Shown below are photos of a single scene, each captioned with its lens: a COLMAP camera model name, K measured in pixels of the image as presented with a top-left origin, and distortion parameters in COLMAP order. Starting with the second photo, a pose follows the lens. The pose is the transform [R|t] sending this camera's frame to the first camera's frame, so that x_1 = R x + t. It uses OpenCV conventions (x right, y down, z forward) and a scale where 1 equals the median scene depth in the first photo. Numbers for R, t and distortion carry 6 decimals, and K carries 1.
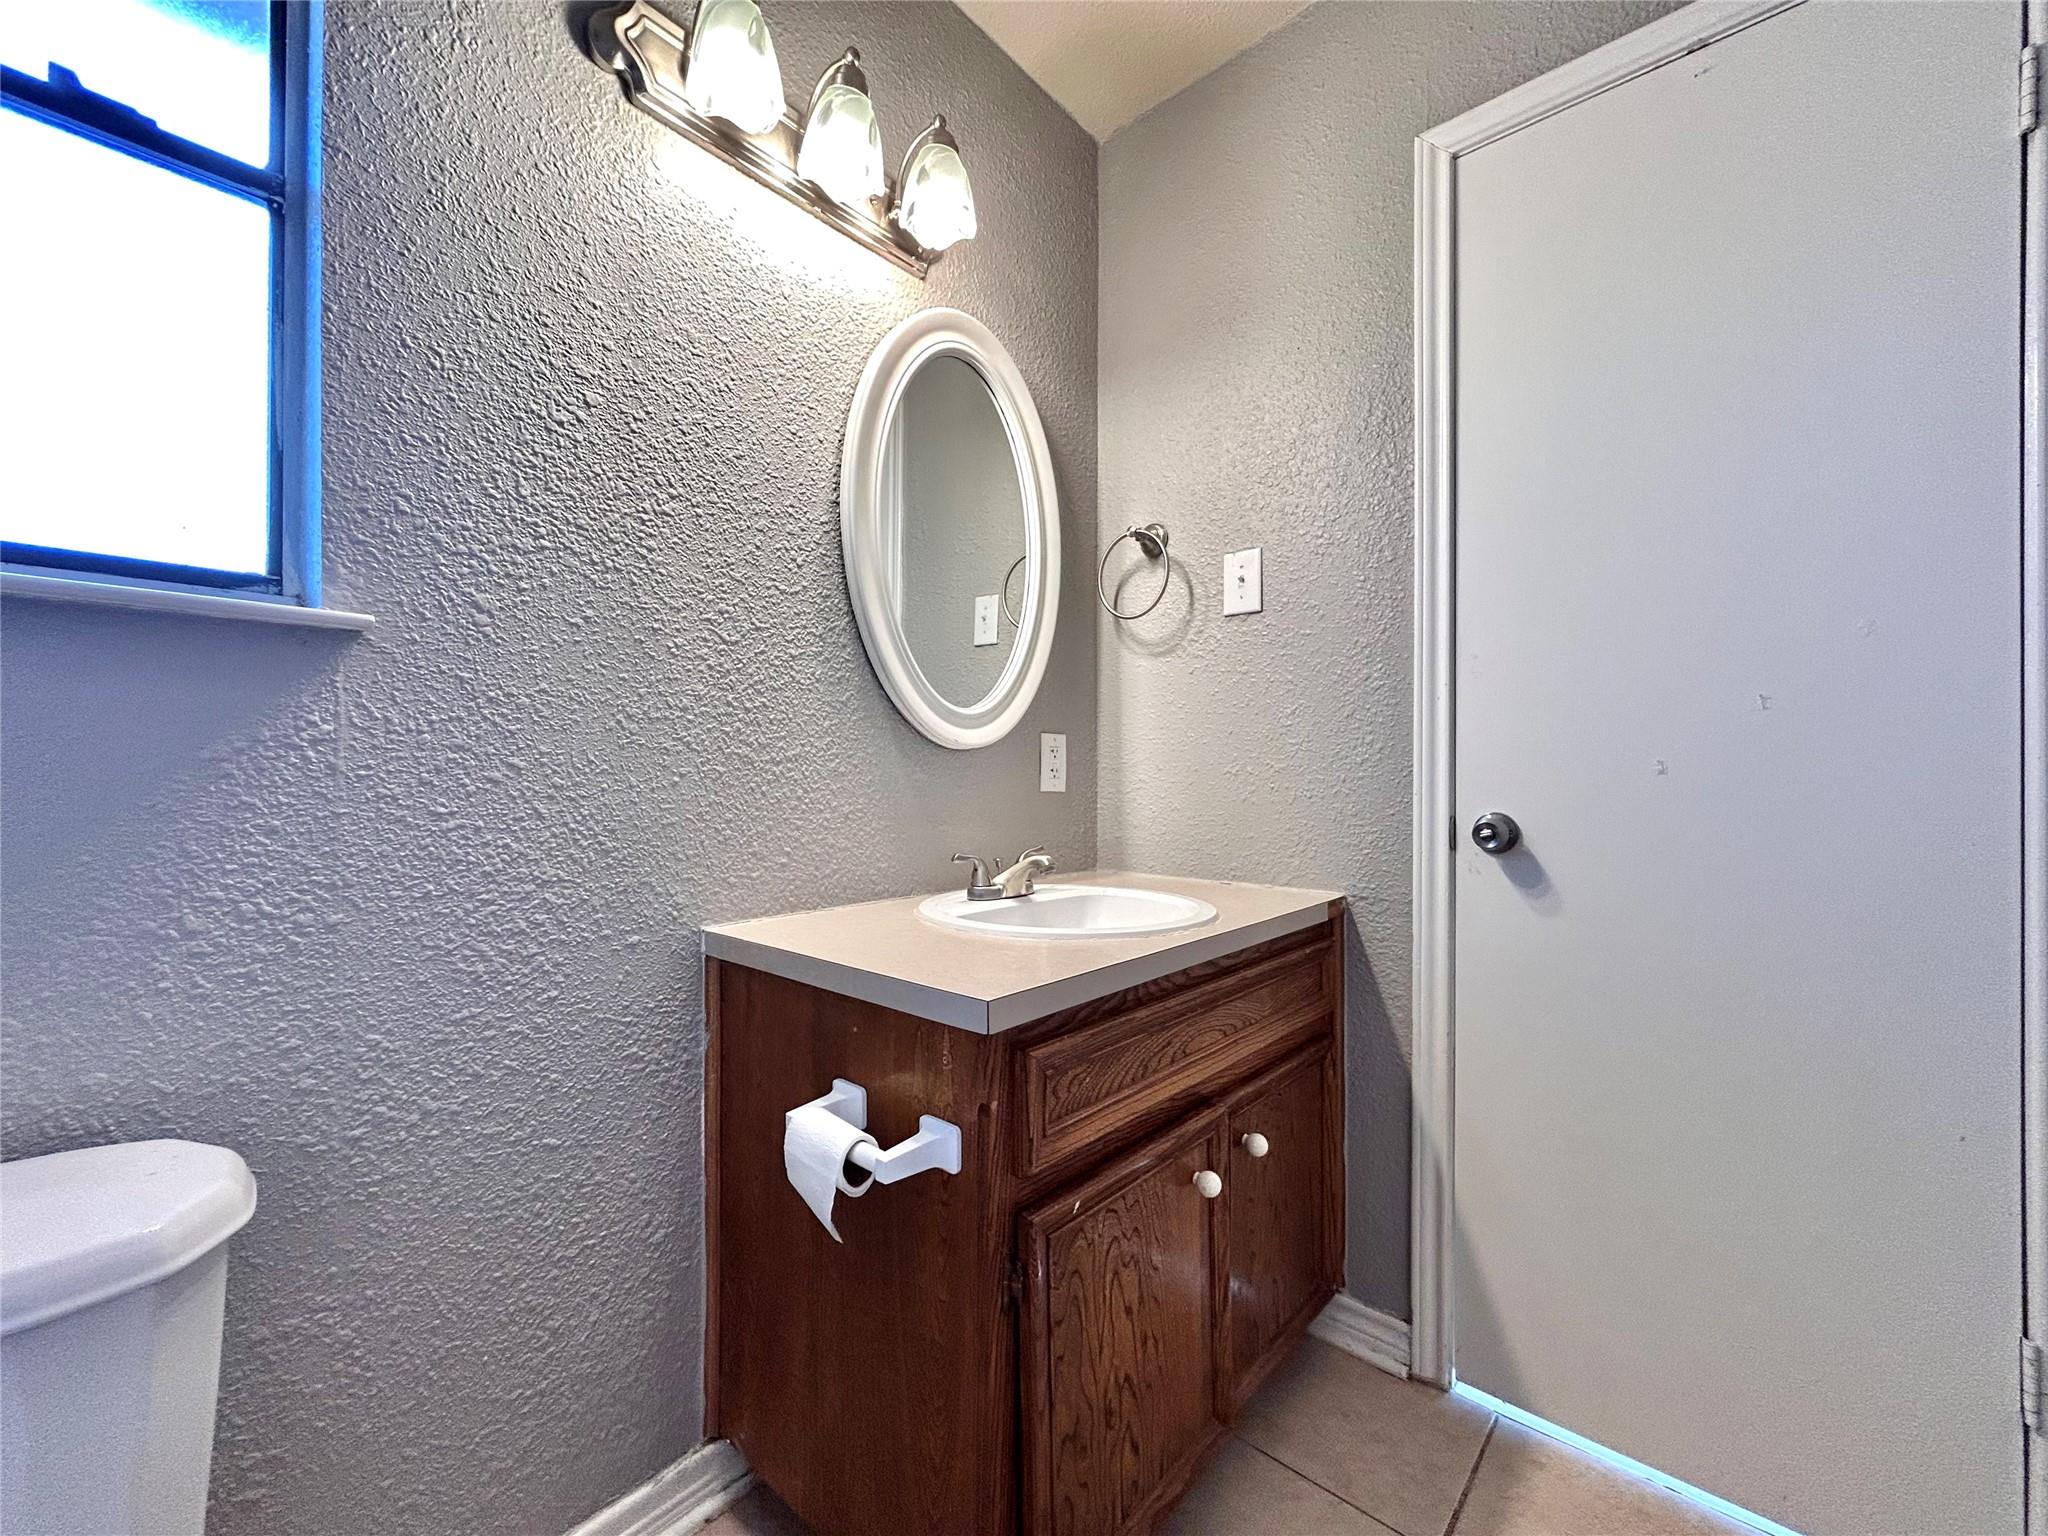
lens RADIAL K [[826.0, 0, 1028.0], [0, 826.0, 769.1], [0, 0, 1]] dist [0.000107, 0.000036]
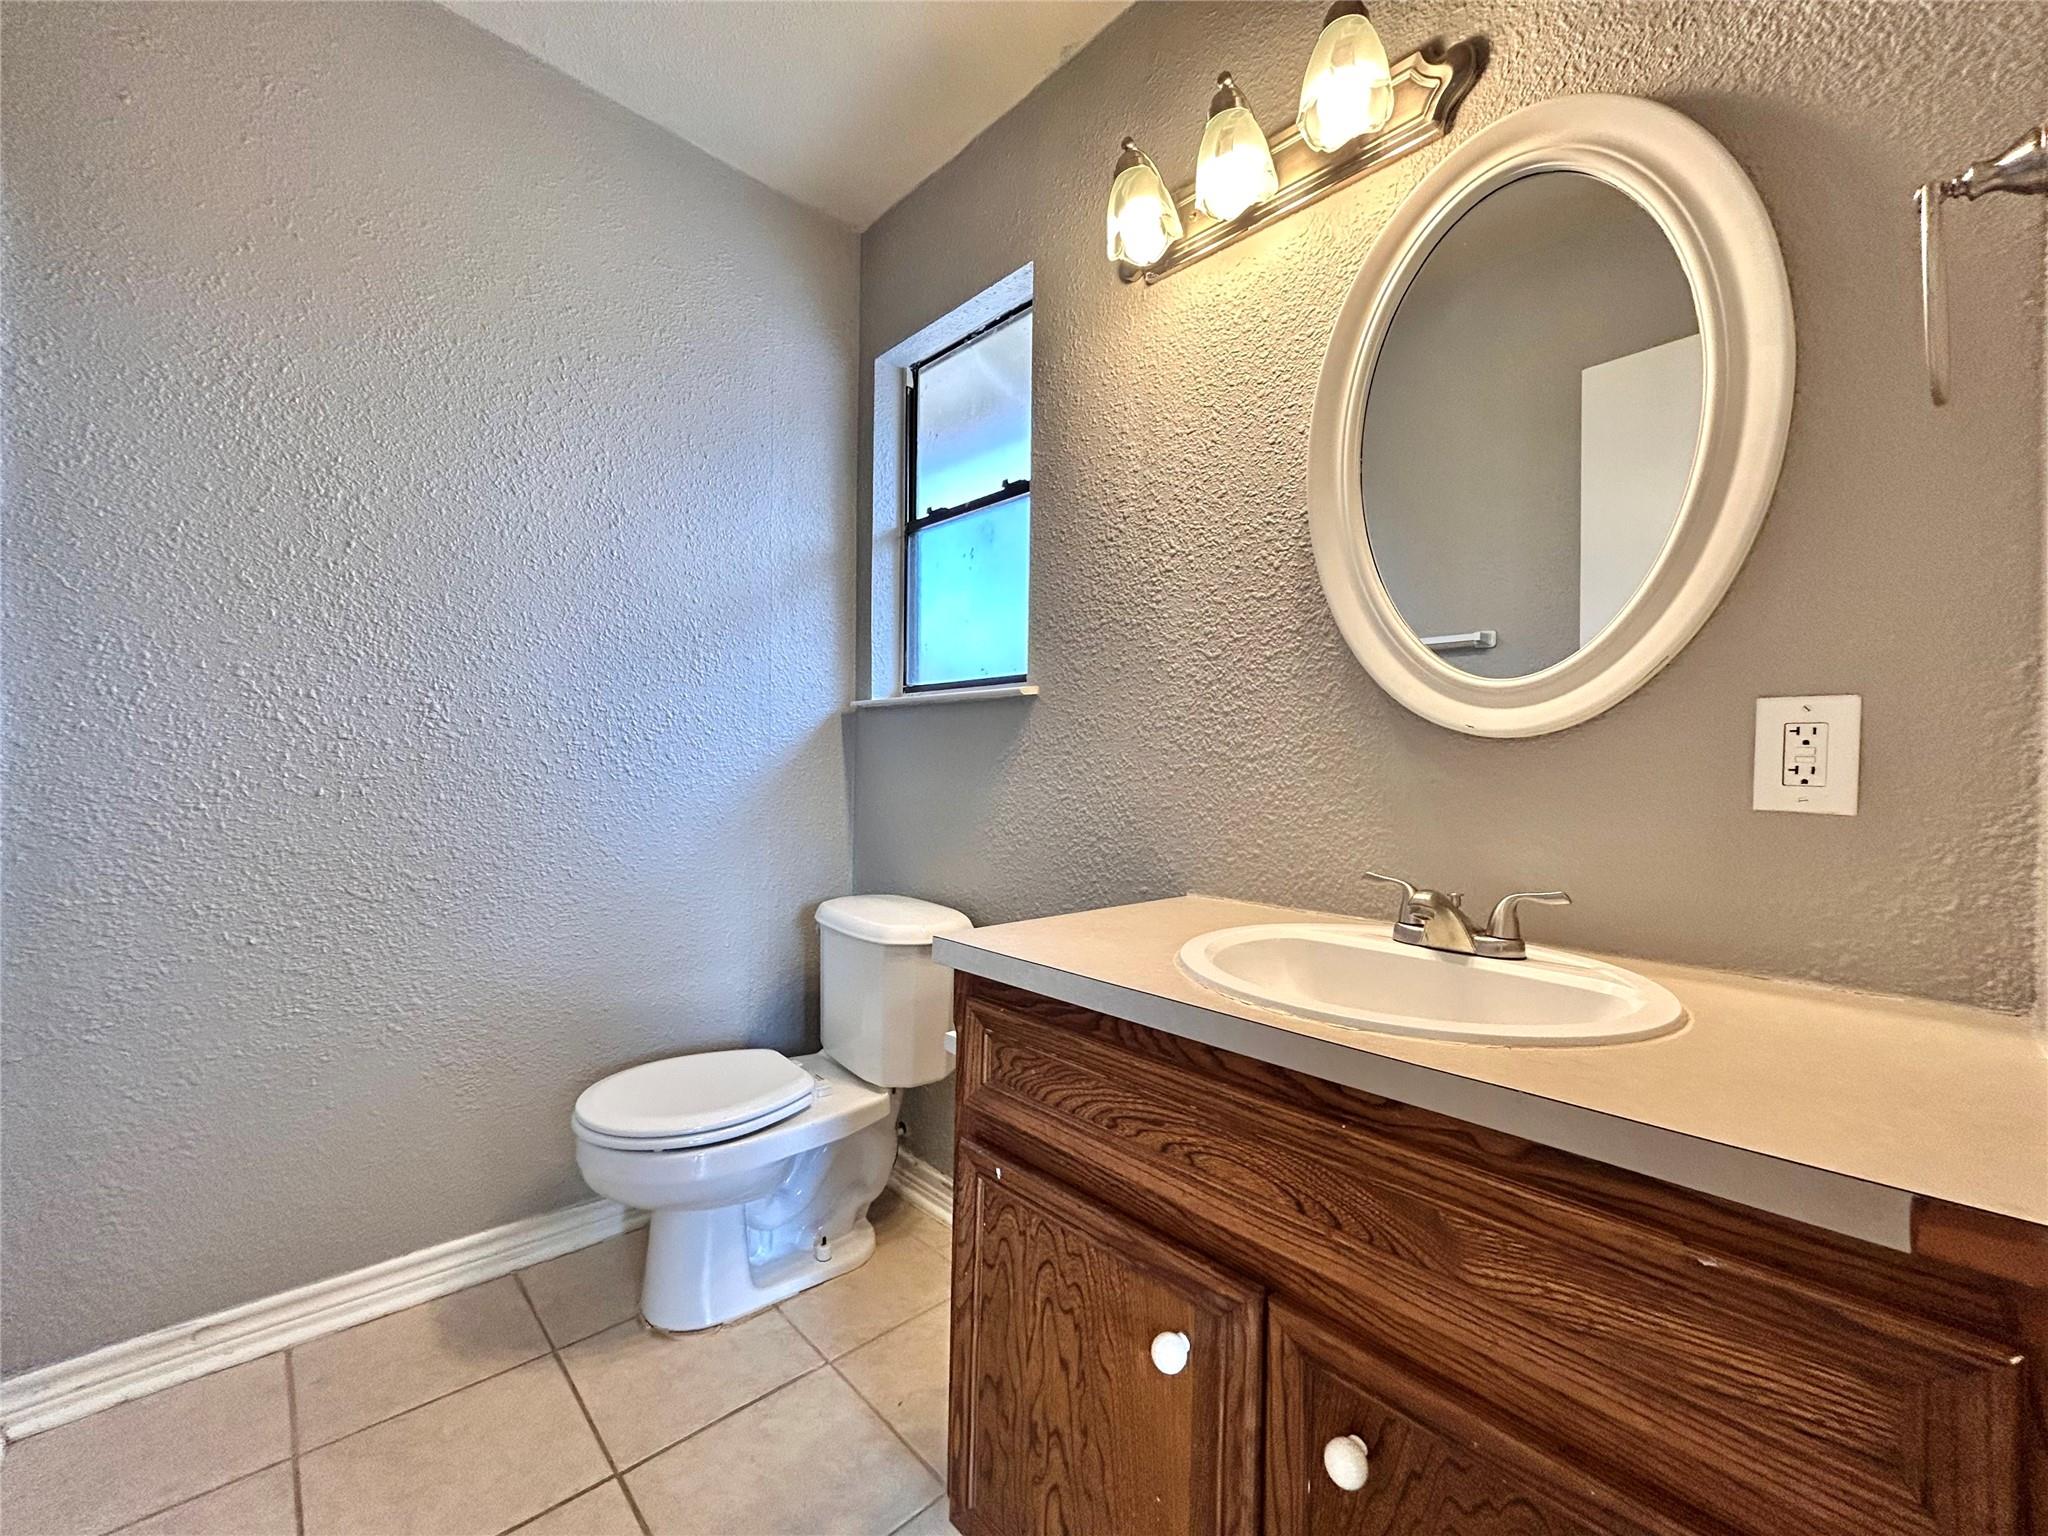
lens RADIAL K [[826.0, 0, 1028.0], [0, 826.0, 769.1], [0, 0, 1]] dist [0.000107, 0.000036]
pose [[-0.086576, -0.004598, -0.996235, 0.831608], [-0.012627, 0.999914, -0.003518, 0.012580], [0.996165, 0.012275, -0.086627, 0.841751]]
